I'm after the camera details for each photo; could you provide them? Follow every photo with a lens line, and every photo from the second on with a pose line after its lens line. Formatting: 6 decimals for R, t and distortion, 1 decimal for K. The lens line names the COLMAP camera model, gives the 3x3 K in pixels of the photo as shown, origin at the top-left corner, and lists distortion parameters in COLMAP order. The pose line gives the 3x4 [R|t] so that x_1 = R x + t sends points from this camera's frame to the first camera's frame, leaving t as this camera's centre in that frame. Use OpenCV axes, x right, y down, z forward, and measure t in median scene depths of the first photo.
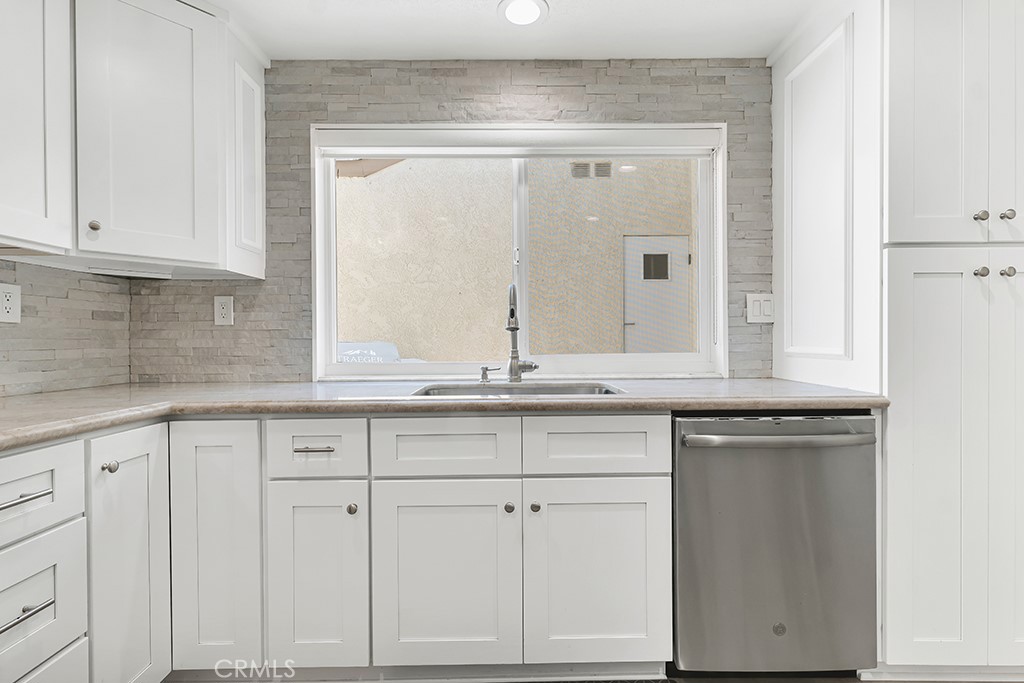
lens RADIAL K [[469.4, 0, 513.1], [0, 469.4, 344.3], [0, 0, 1]] dist [0.002524, -0.000187]
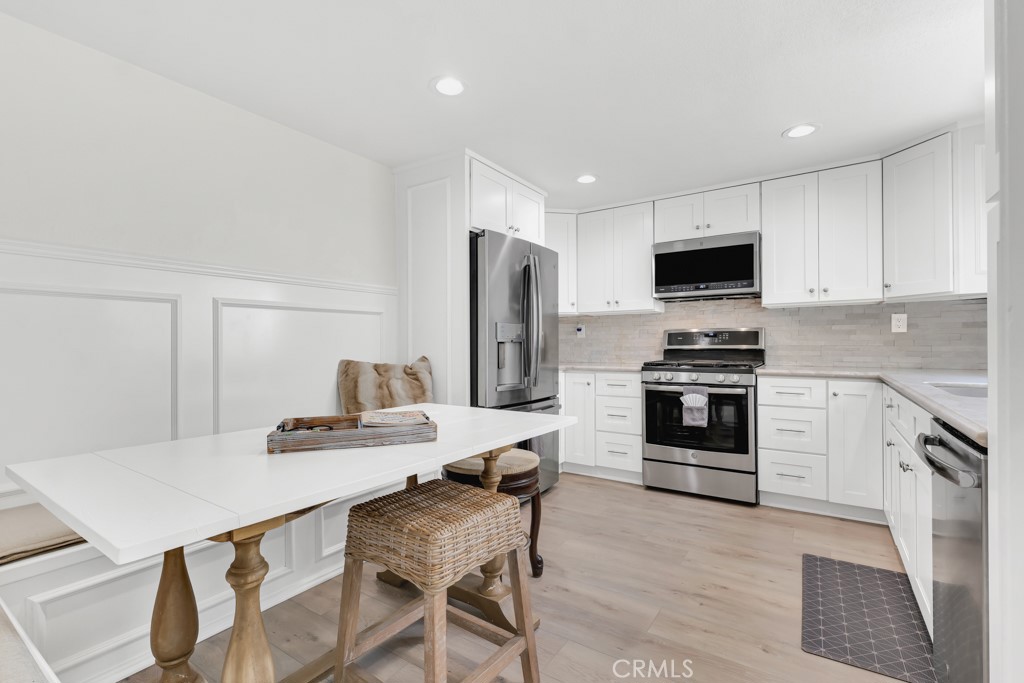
lens RADIAL K [[469.4, 0, 506.3], [0, 469.4, 340.6], [0, 0, 1]] dist [0.002524, -0.000187]
pose [[-0.570551, 0.003671, -0.821254, 1.555605], [0.002449, 0.999993, 0.002769, -0.019224], [0.821258, -0.000431, -0.570556, 0.727048]]
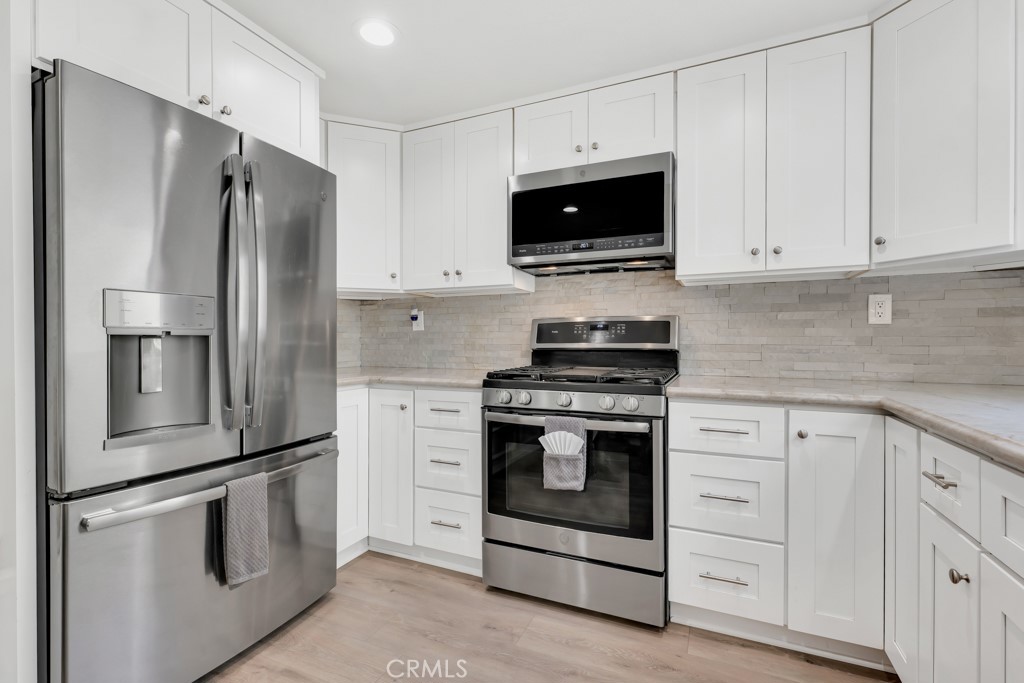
lens RADIAL K [[469.4, 0, 509.5], [0, 469.4, 340.1], [0, 0, 1]] dist [0.002524, -0.000187]
pose [[-0.420212, 0.007879, -0.907392, 0.507904], [-0.004241, 0.999934, 0.010646, -0.011315], [0.907416, 0.008322, -0.420151, 0.592196]]
